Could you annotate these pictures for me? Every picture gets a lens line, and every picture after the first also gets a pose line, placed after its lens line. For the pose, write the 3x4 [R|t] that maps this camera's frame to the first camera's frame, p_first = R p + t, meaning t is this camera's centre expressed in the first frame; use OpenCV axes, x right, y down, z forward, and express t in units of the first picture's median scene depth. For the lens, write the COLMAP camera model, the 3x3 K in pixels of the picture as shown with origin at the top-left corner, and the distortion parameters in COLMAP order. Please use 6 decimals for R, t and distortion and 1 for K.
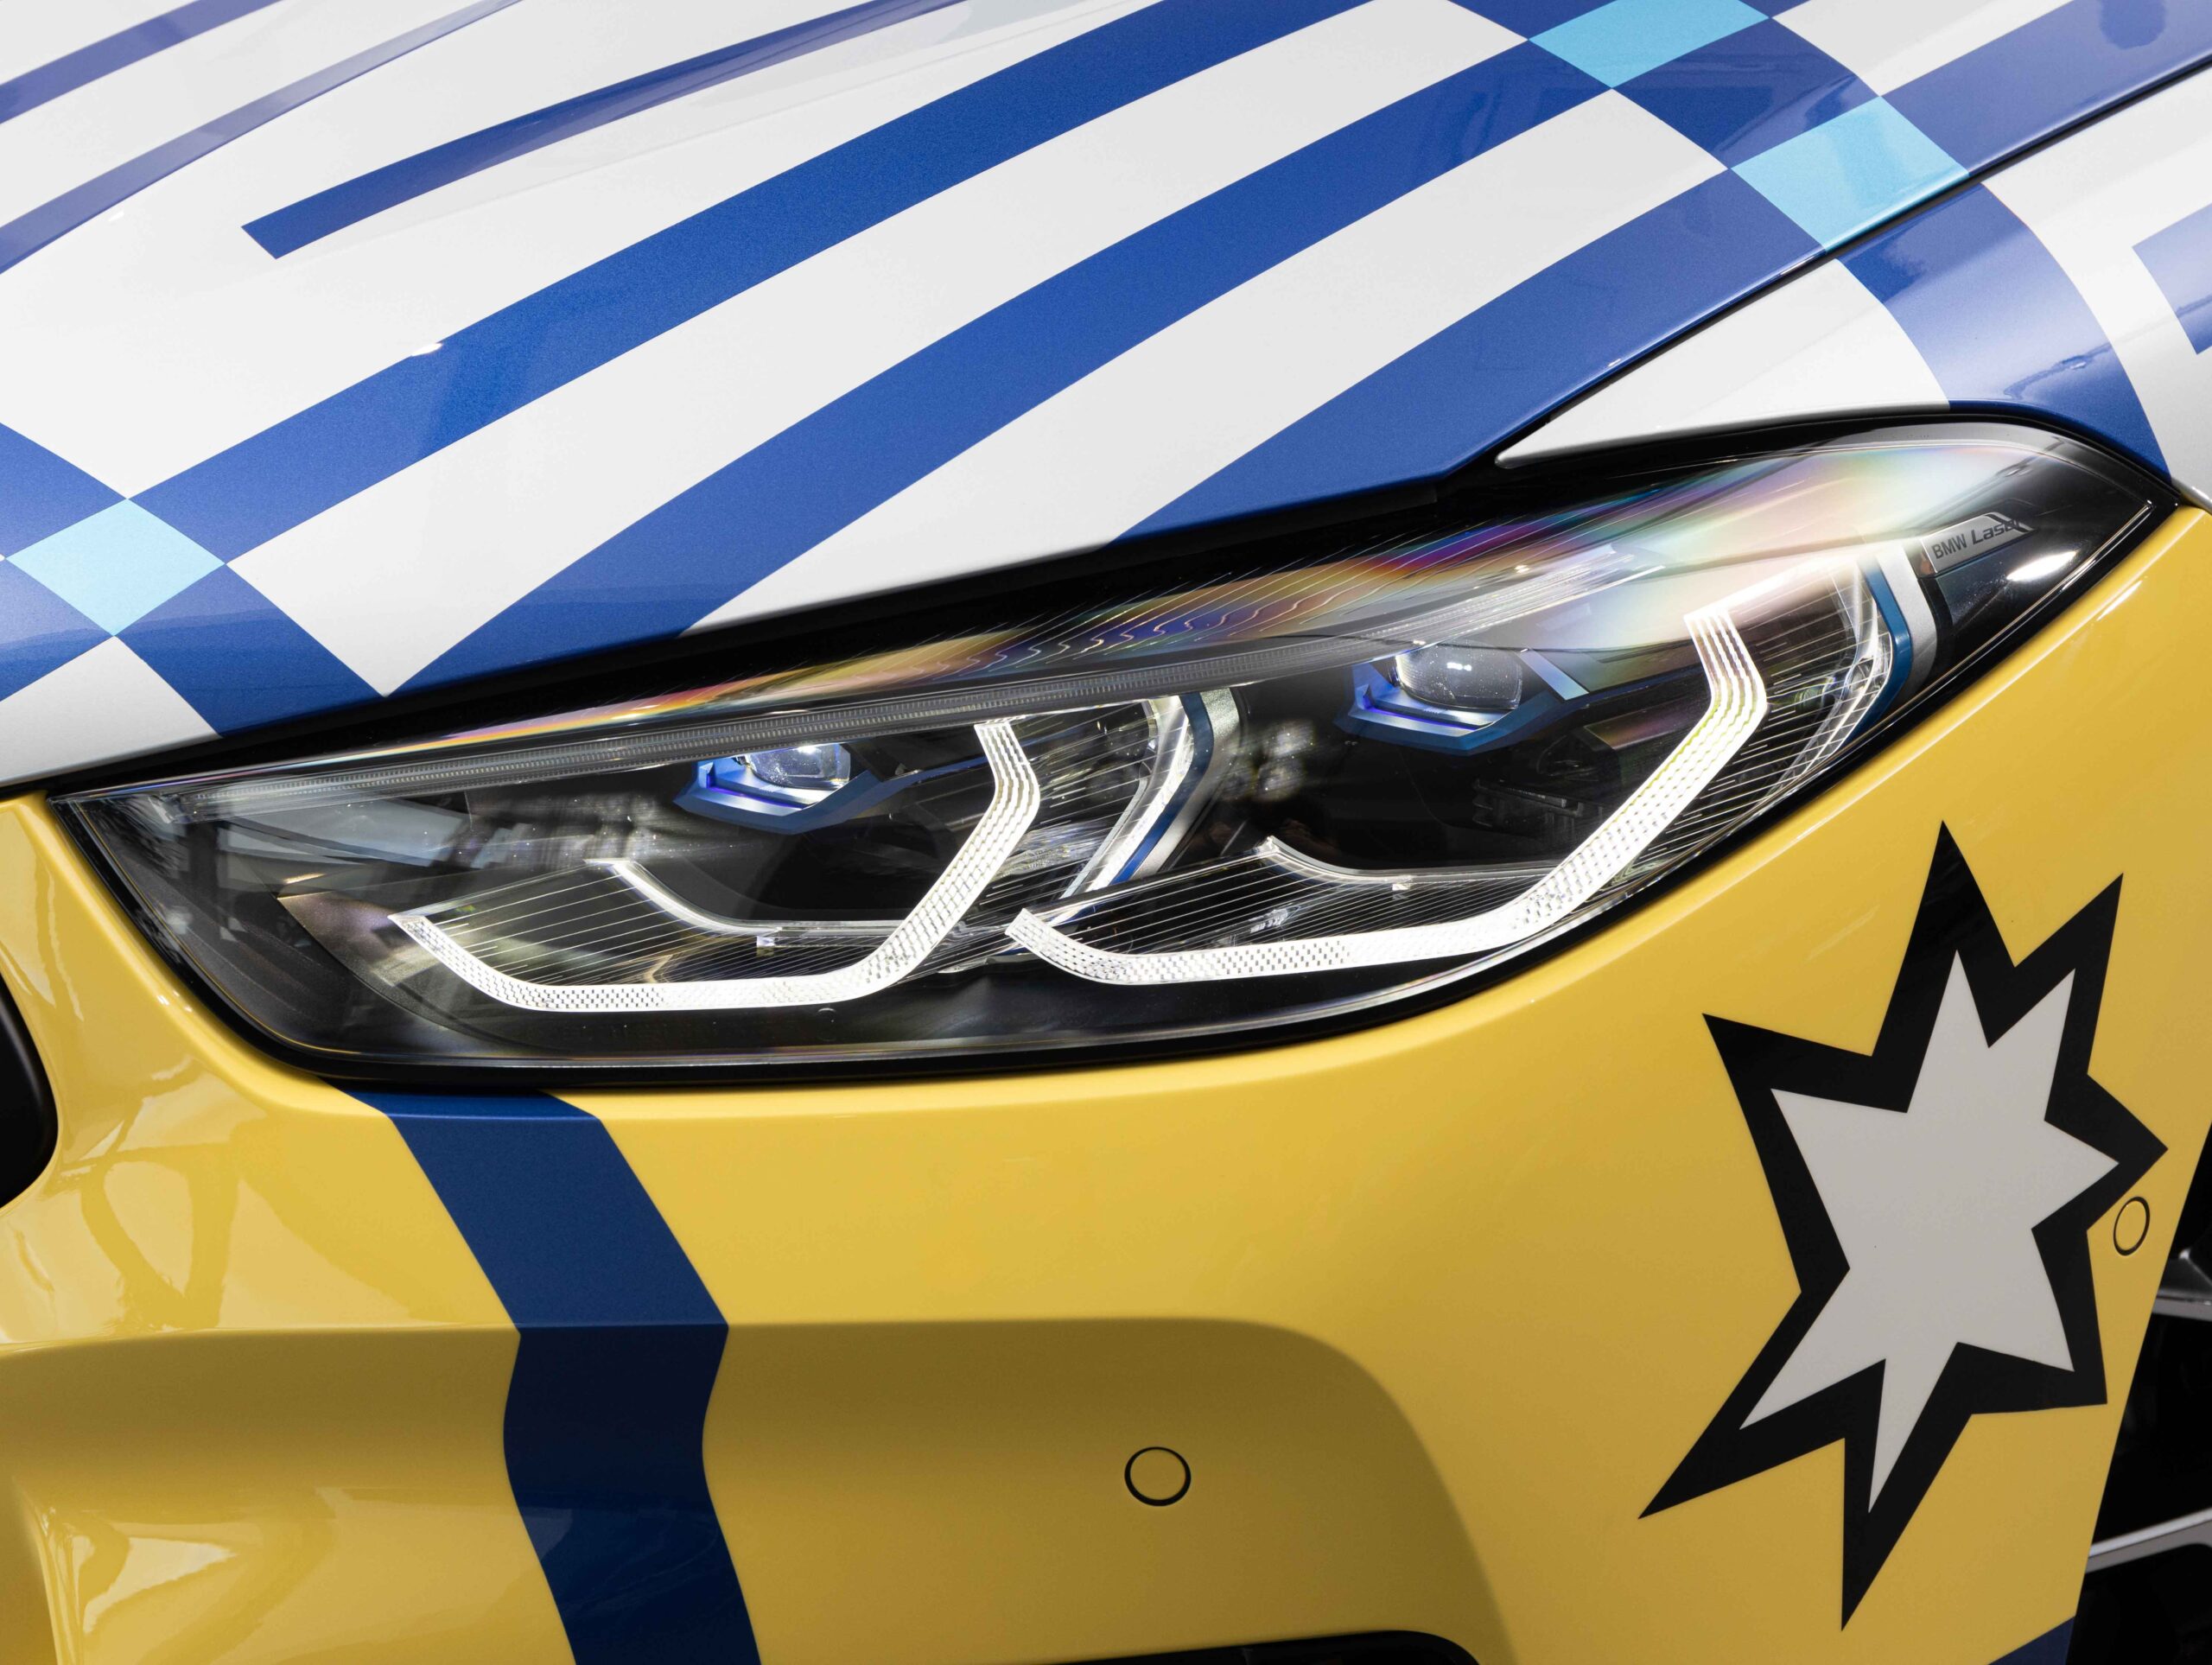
lens RADIAL K [[4386.2, 0, 1129.1], [0, 4386.2, 828.9], [0, 0, 1]] dist [-0.043589, 0.000000]
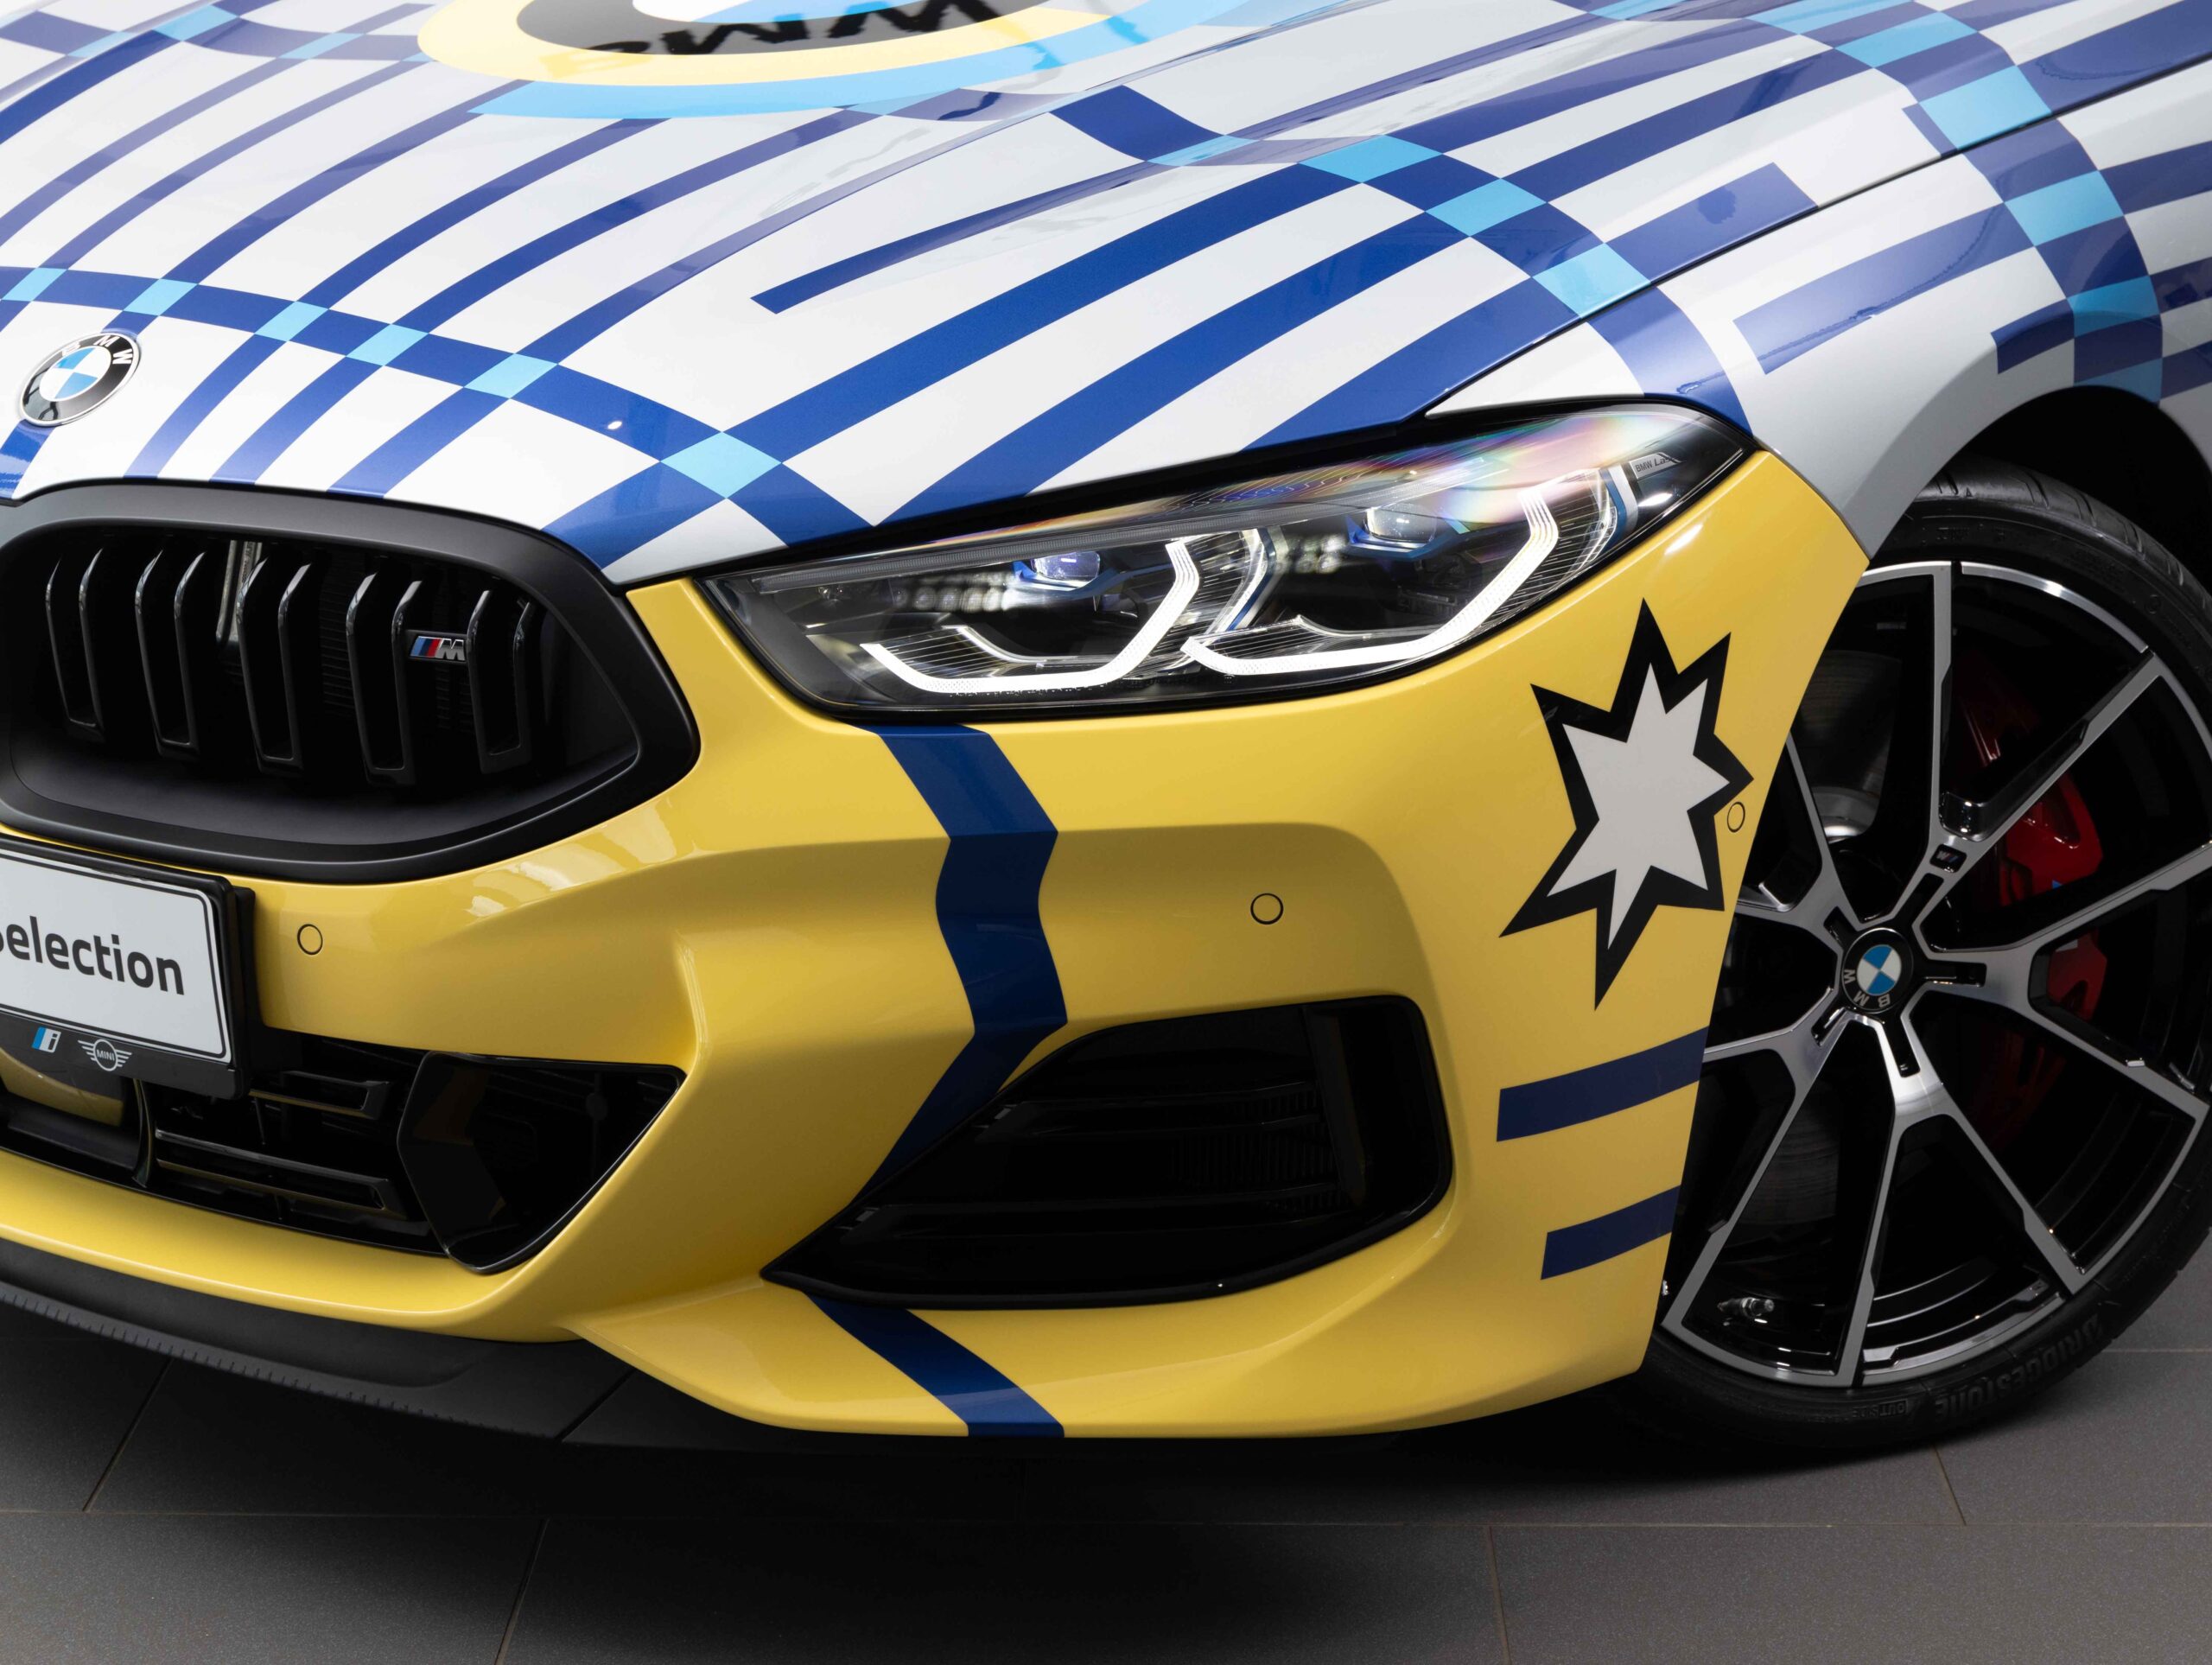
lens RADIAL K [[4386.2, 0, 1089.2], [0, 4386.2, 837.7], [0, 0, 1]] dist [-0.043589, 0.000000]
pose [[0.995756, 0.003783, 0.091960, -0.249831], [0.000545, 0.998895, -0.046999, 0.200444], [-0.092036, 0.046850, 0.994653, -0.963838]]
